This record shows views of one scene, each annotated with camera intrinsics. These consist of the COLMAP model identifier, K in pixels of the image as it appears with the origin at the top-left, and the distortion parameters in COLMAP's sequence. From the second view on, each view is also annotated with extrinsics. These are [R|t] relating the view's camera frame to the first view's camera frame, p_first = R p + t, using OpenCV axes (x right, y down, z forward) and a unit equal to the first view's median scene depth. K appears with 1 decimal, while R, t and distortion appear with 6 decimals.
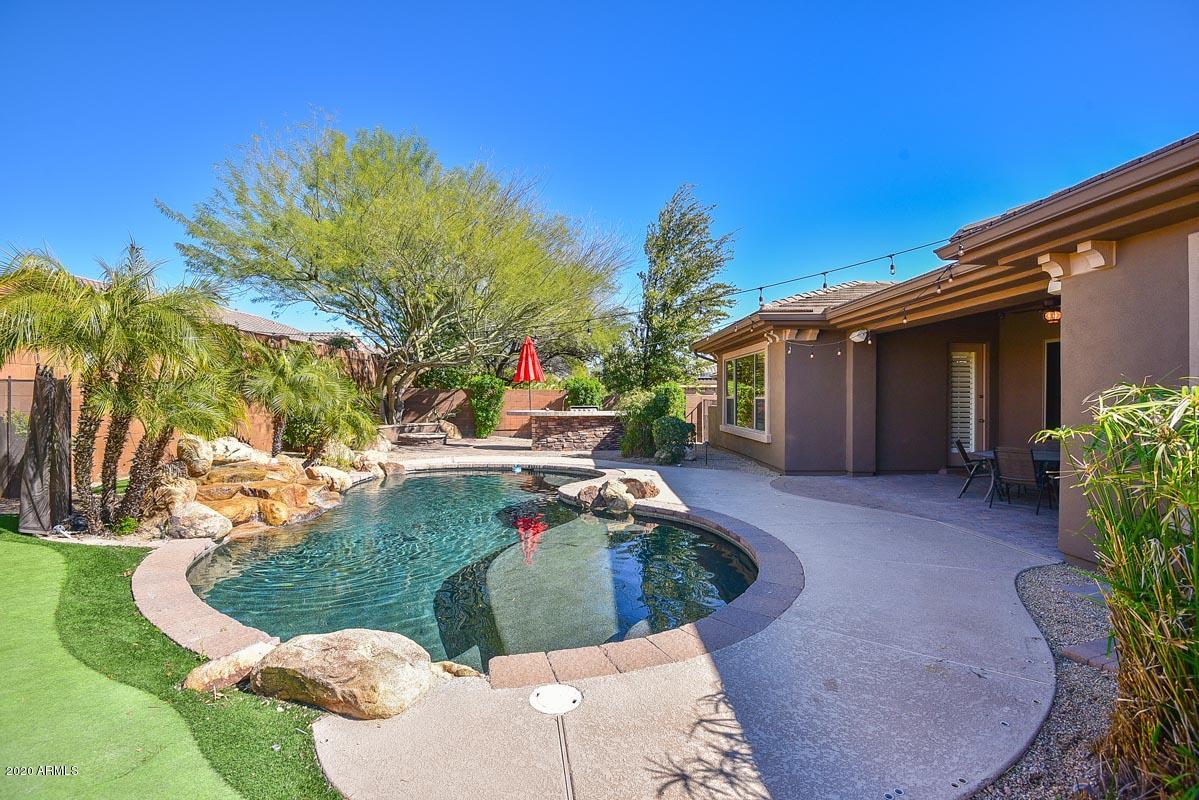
lens RADIAL K [[551.4, 0, 605.1], [0, 551.4, 402.0], [0, 0, 1]] dist [-0.014552, -0.016164]
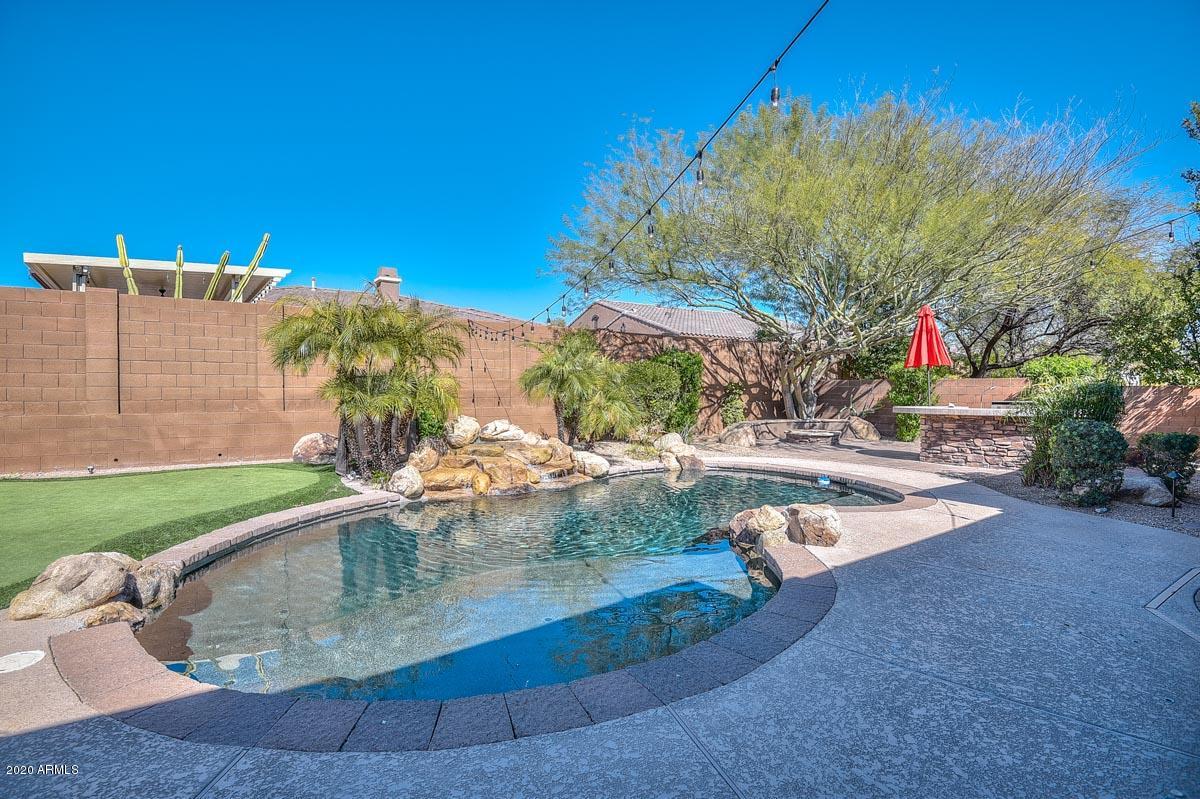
lens RADIAL K [[562.3, 0, 598.5], [0, 562.3, 396.9], [0, 0, 1]] dist [-0.014904, -0.017020]
pose [[0.572261, 0.005836, -0.820051, 0.230525], [-0.007652, 0.999969, 0.001776, 0.004691], [0.820036, 0.005258, 0.572288, 0.224246]]
